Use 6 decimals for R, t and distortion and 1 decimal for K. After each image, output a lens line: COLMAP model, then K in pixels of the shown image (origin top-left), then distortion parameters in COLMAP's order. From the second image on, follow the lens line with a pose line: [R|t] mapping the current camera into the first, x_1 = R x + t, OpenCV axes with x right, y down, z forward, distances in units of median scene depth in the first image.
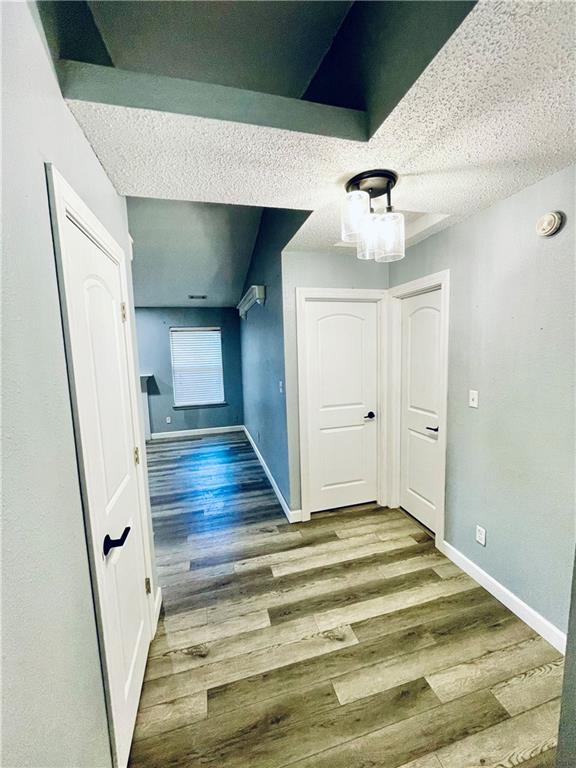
lens RADIAL K [[313.7, 0, 288.0], [0, 313.7, 384.0], [0, 0, 1]] dist [-0.001335, -0.000104]
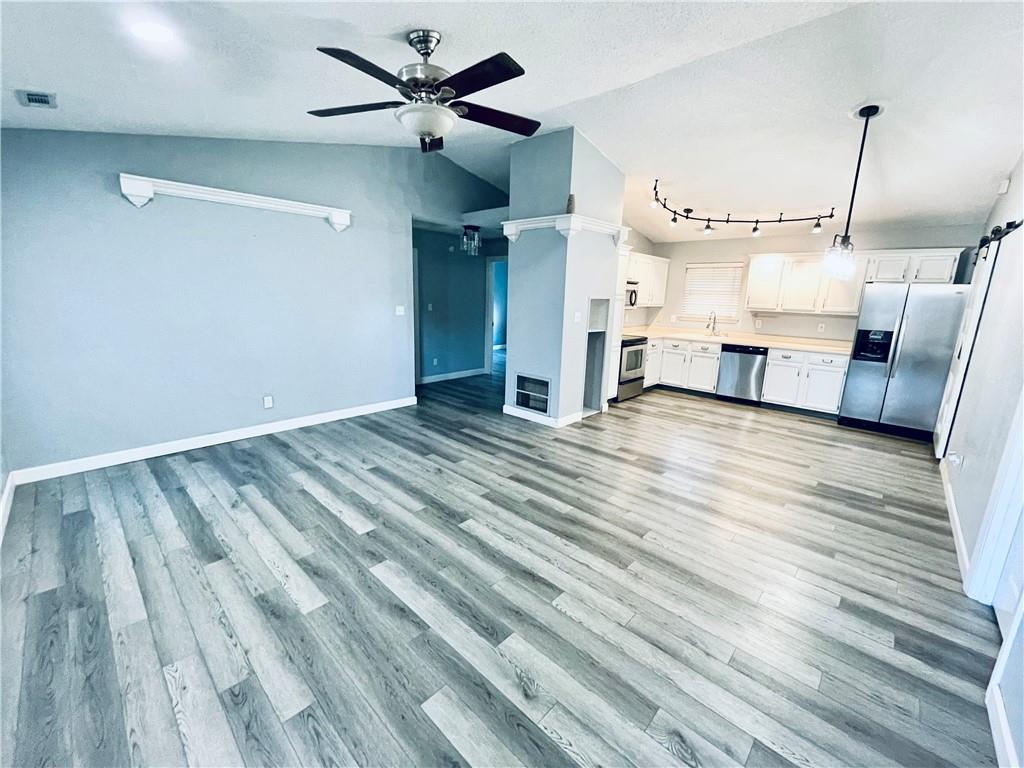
lens RADIAL K [[418.2, 0, 512.0], [0, 418.2, 384.0], [0, 0, 1]] dist [-0.001335, -0.000104]
pose [[-0.525779, -0.165495, 0.834366, -0.891919], [0.081728, 0.966525, 0.243210, -0.041148], [-0.846686, 0.196065, -0.494653, 0.761943]]
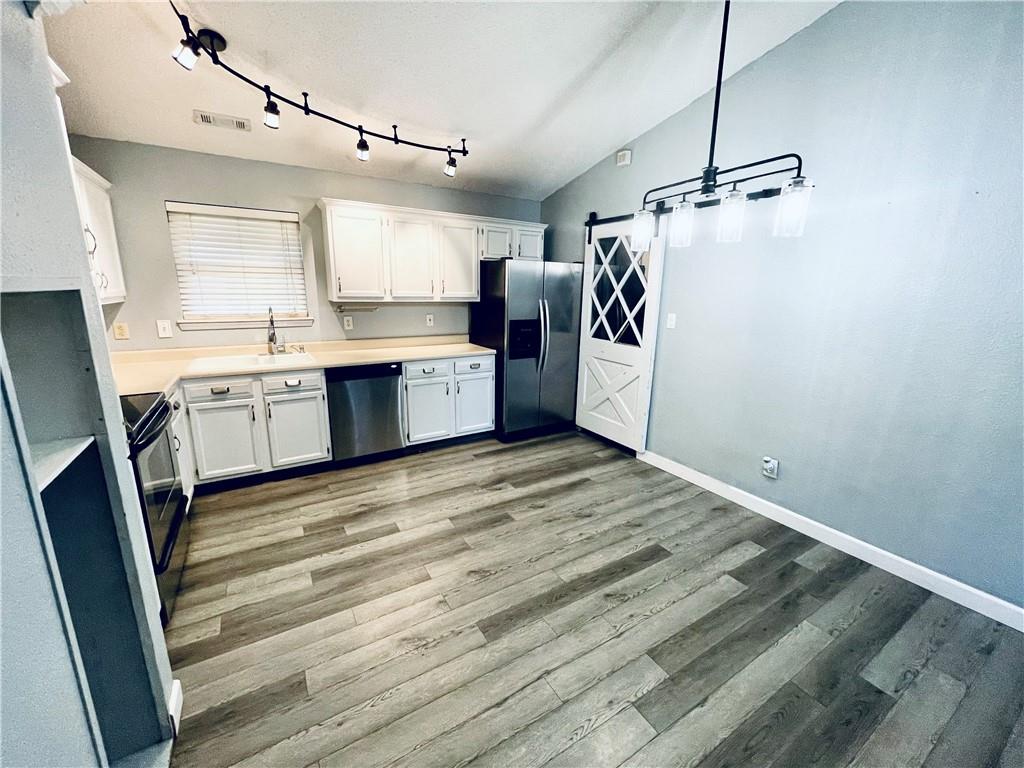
lens RADIAL K [[418.2, 0, 512.0], [0, 418.2, 384.0], [0, 0, 1]] dist [-0.001335, -0.000104]
pose [[-0.960222, 0.078483, -0.267983, -0.369568], [-0.016025, 0.942621, 0.333479, -0.008230], [0.278779, 0.324508, -0.903868, 0.350982]]
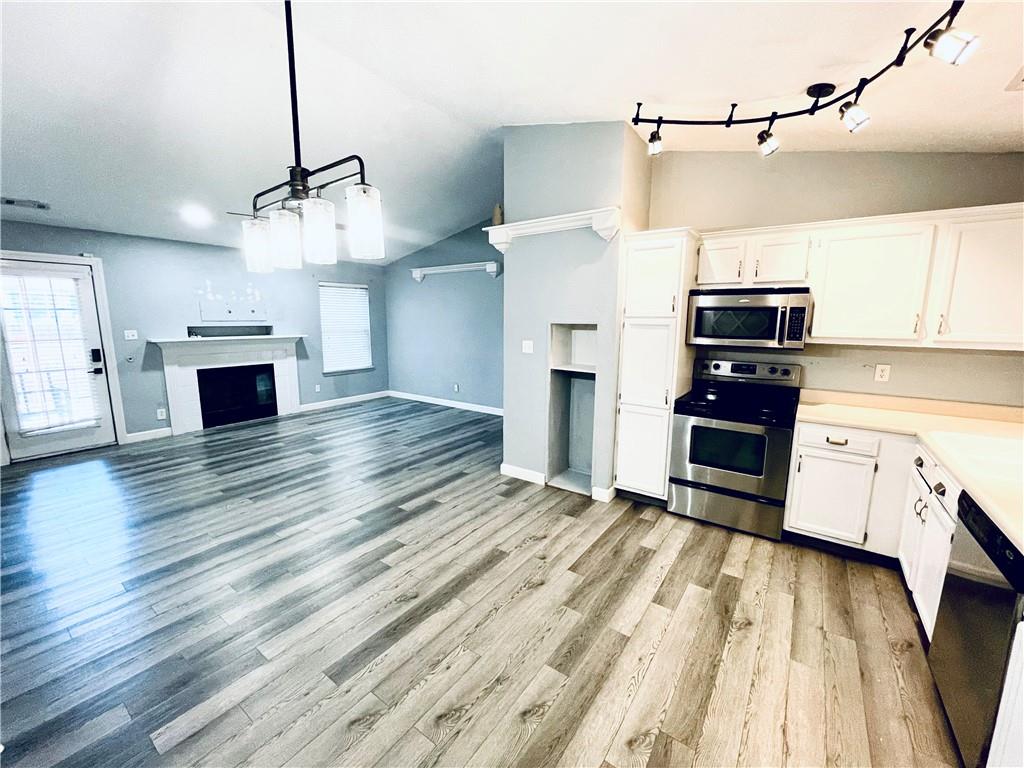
lens RADIAL K [[414.3, 0, 512.0], [0, 414.3, 384.0], [0, 0, 1]] dist [-0.000886, -0.000036]
pose [[0.775519, -0.064820, 0.627987, -0.684319], [0.039043, 0.997735, 0.054768, 0.060827], [-0.630115, -0.017955, 0.776294, -0.234231]]
